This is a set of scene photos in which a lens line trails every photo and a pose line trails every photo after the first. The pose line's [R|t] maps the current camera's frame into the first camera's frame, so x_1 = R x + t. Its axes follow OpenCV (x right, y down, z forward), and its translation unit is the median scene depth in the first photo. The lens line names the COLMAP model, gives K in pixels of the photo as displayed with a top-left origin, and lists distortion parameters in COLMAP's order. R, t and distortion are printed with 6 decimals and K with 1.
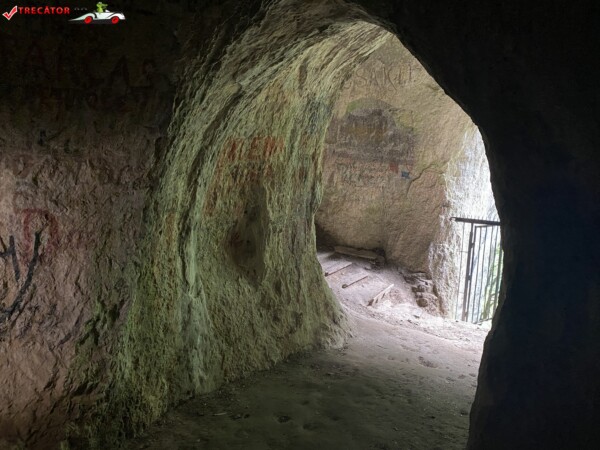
lens RADIAL K [[459.6, 0, 300.0], [0, 459.6, 225.0], [0, 0, 1]] dist [0.073819, -0.079156]
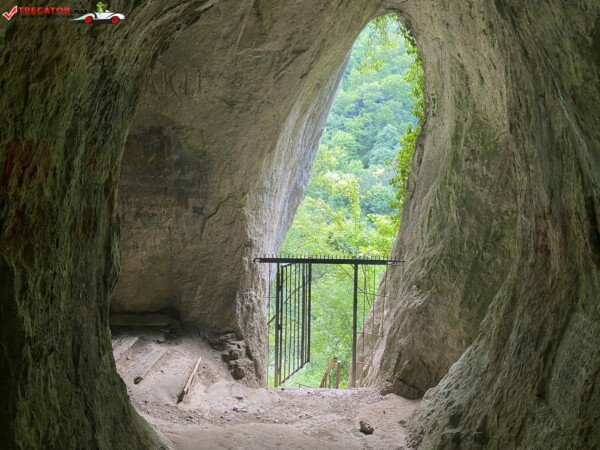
lens RADIAL K [[459.6, 0, 300.0], [0, 459.6, 225.0], [0, 0, 1]] dist [0.073819, -0.079156]
pose [[0.853486, -0.058114, 0.517865, -0.034149], [0.092981, 0.994798, -0.041607, -0.036874], [-0.512753, 0.083663, 0.854450, 0.252797]]
